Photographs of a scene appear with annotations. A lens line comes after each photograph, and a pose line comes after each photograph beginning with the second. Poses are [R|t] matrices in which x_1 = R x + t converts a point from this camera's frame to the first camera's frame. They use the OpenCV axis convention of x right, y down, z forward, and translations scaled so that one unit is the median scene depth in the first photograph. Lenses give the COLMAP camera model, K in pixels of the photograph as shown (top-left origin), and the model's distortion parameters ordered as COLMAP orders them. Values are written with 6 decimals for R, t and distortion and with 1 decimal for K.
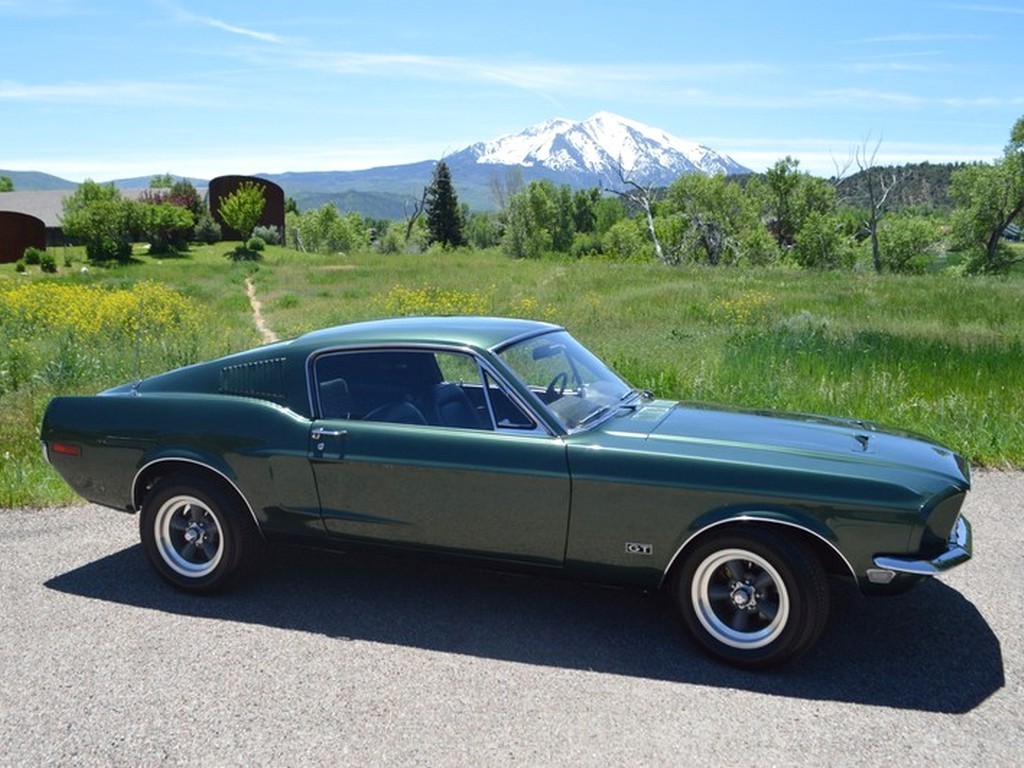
lens RADIAL K [[950.9, 0, 520.5], [0, 950.9, 393.6], [0, 0, 1]] dist [-0.084887, 0.015081]
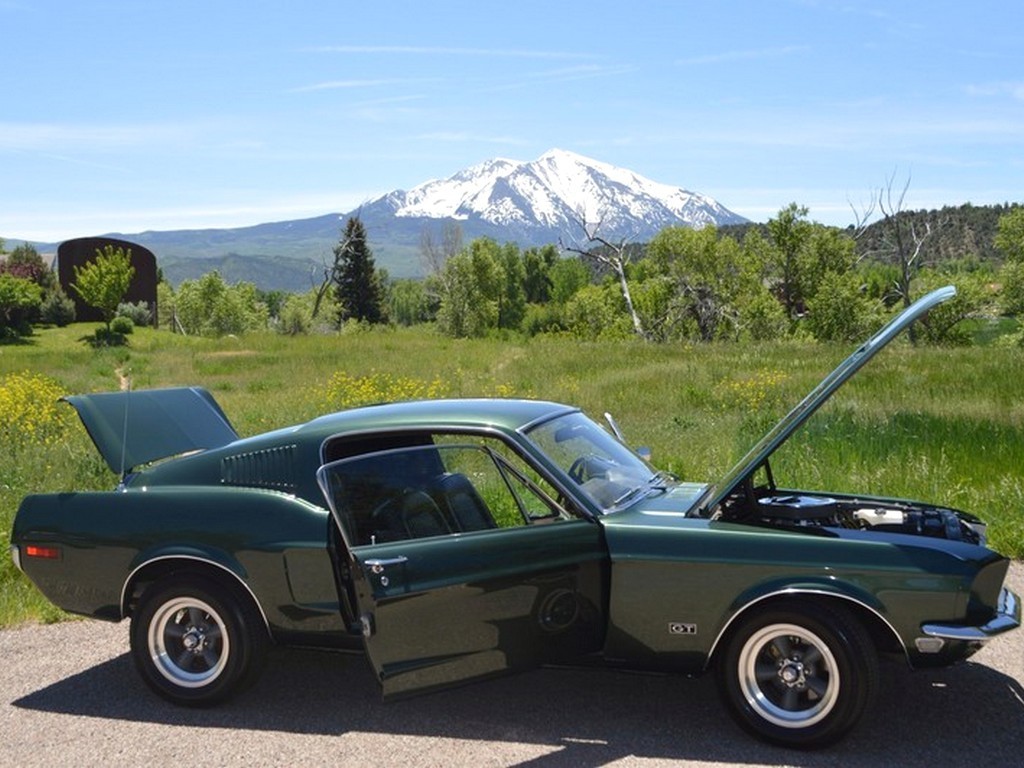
lens RADIAL K [[1242.8, 0, 522.3], [0, 1242.8, 387.8], [0, 0, 1]] dist [-0.065521, 0.032838]
pose [[0.998323, -0.021743, 0.053645, -0.007461], [0.027038, 0.994616, -0.100040, 0.002942], [-0.051181, 0.101323, 0.993536, -0.020426]]
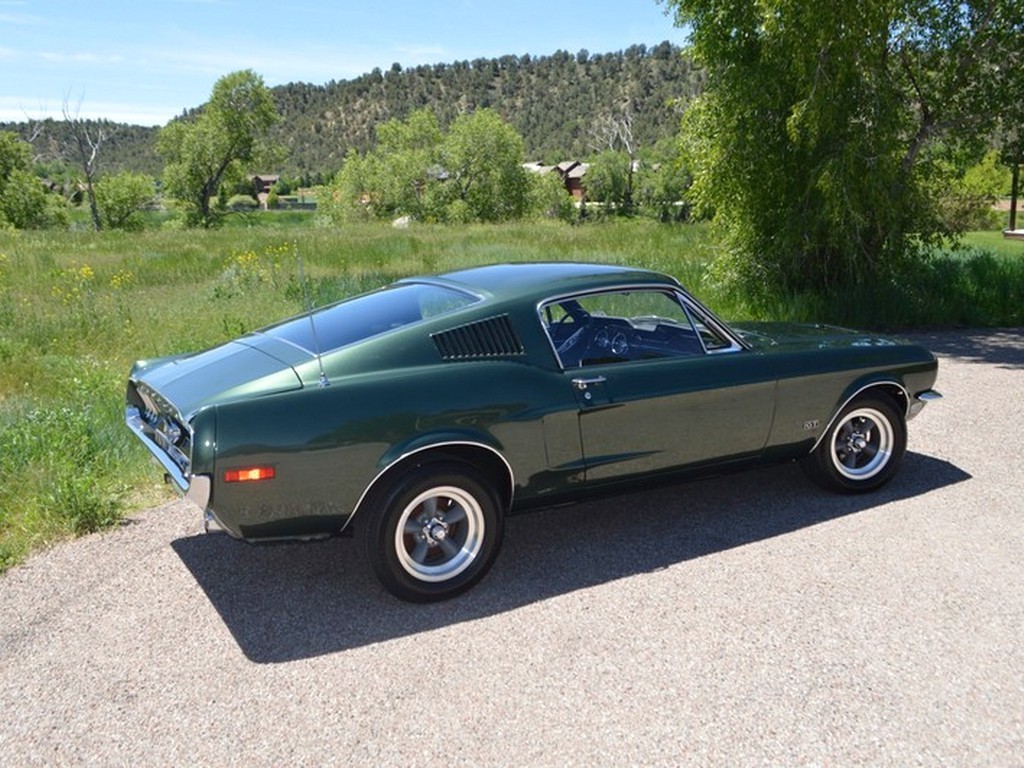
lens RADIAL K [[950.9, 0, 520.5], [0, 950.9, 393.6], [0, 0, 1]] dist [-0.084887, 0.015081]
pose [[0.655582, -0.163423, 0.737228, -0.078912], [0.130952, 0.986113, 0.102144, -0.004512], [-0.743682, 0.029578, 0.667879, 0.031433]]
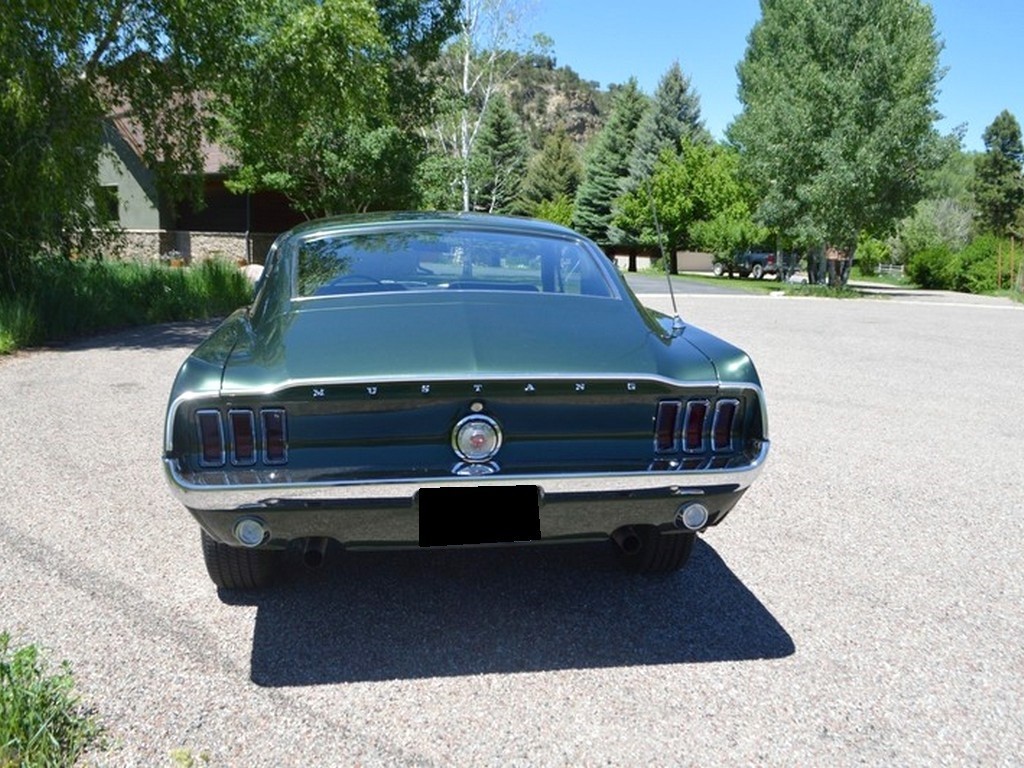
lens RADIAL K [[950.9, 0, 520.5], [0, 950.9, 393.6], [0, 0, 1]] dist [-0.084887, 0.015081]
pose [[-0.443516, -0.163189, 0.881285, -0.084071], [0.111985, 0.965489, 0.235139, -0.010648], [-0.889243, 0.202978, -0.409935, 0.121717]]
